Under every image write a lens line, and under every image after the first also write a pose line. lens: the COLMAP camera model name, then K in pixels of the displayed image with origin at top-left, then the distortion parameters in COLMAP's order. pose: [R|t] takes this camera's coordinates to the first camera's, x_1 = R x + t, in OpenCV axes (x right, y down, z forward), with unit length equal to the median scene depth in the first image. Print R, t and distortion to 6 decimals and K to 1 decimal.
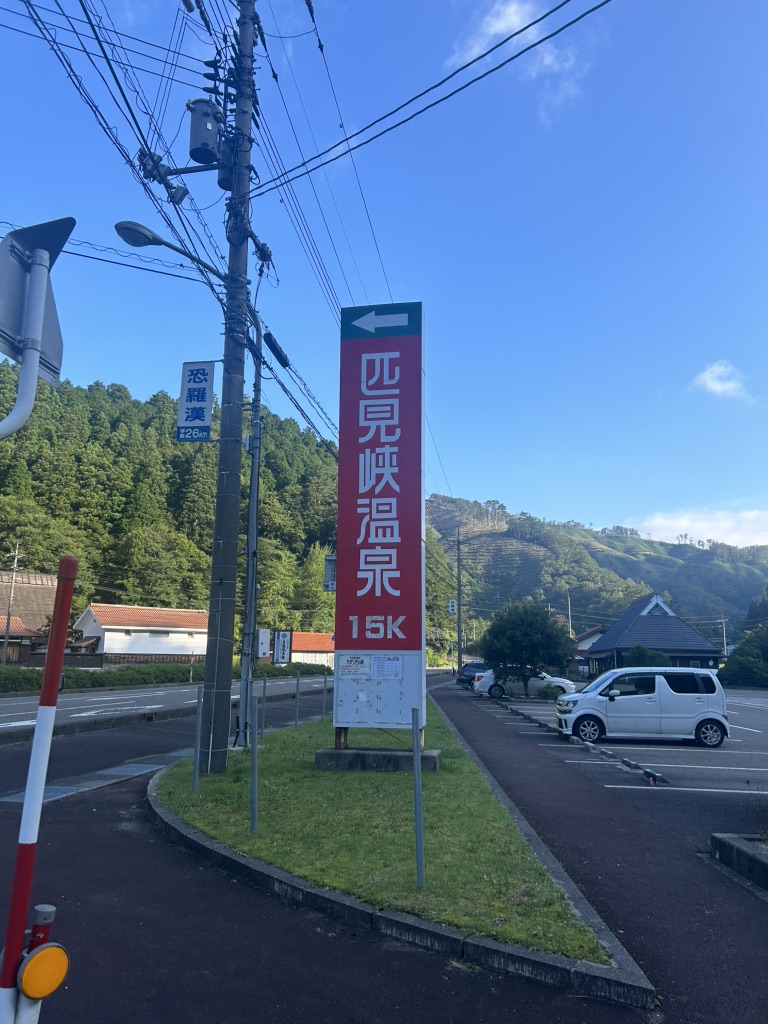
lens RADIAL K [[754.5, 0, 384.5], [0, 754.5, 519.8], [0, 0, 1]] dist [0.123243, -0.207275]
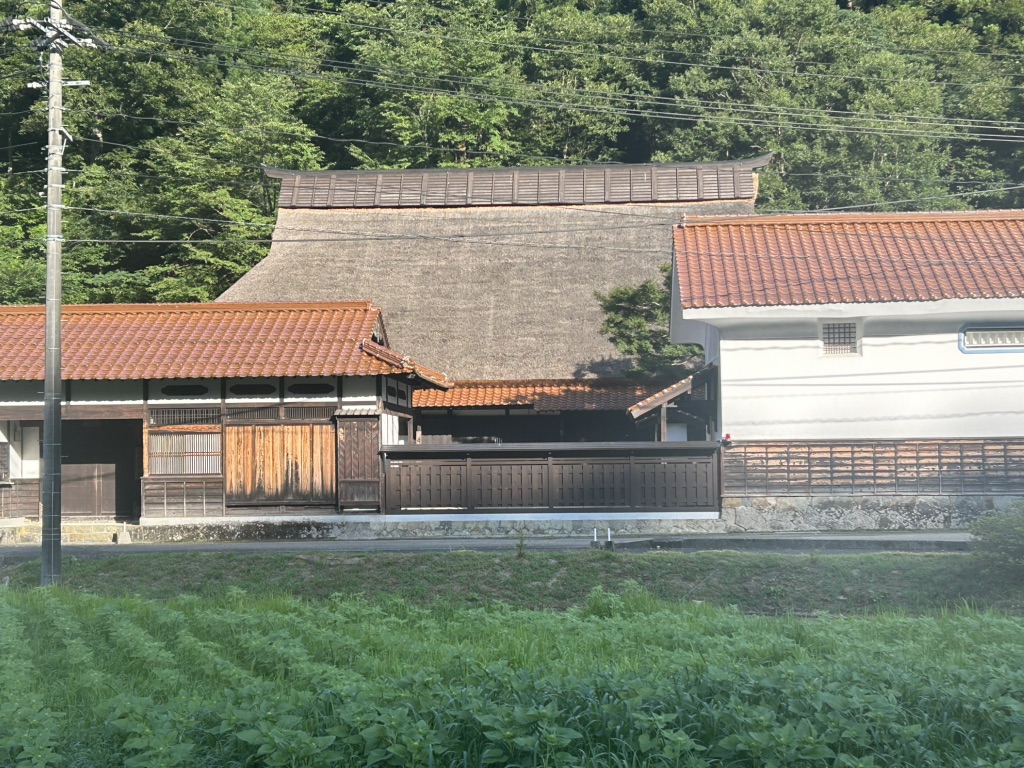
lens RADIAL K [[1580.5, 0, 512.0], [0, 1580.5, 384.0], [0, 0, 1]] dist [0.197736, 0.009249]
pose [[0.661876, -0.053240, -0.747720, -0.051396], [0.157789, 0.985022, 0.069536, 0.076304], [0.732818, -0.164006, 0.660363, 0.431299]]
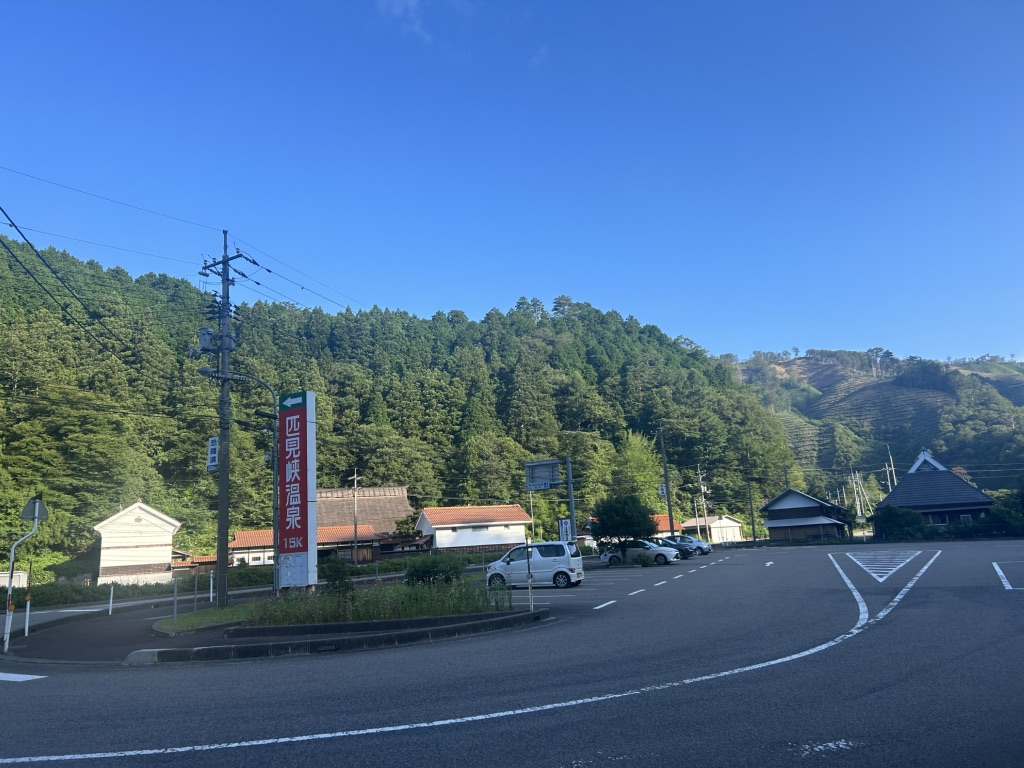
lens RADIAL K [[754.5, 0, 518.2], [0, 754.5, 388.1], [0, 0, 1]] dist [0.123243, -0.207275]
pose [[0.941331, -0.139149, -0.307462, 0.105729], [0.134208, 0.990252, -0.037269, -0.010666], [0.309651, -0.006181, 0.950830, -0.072702]]
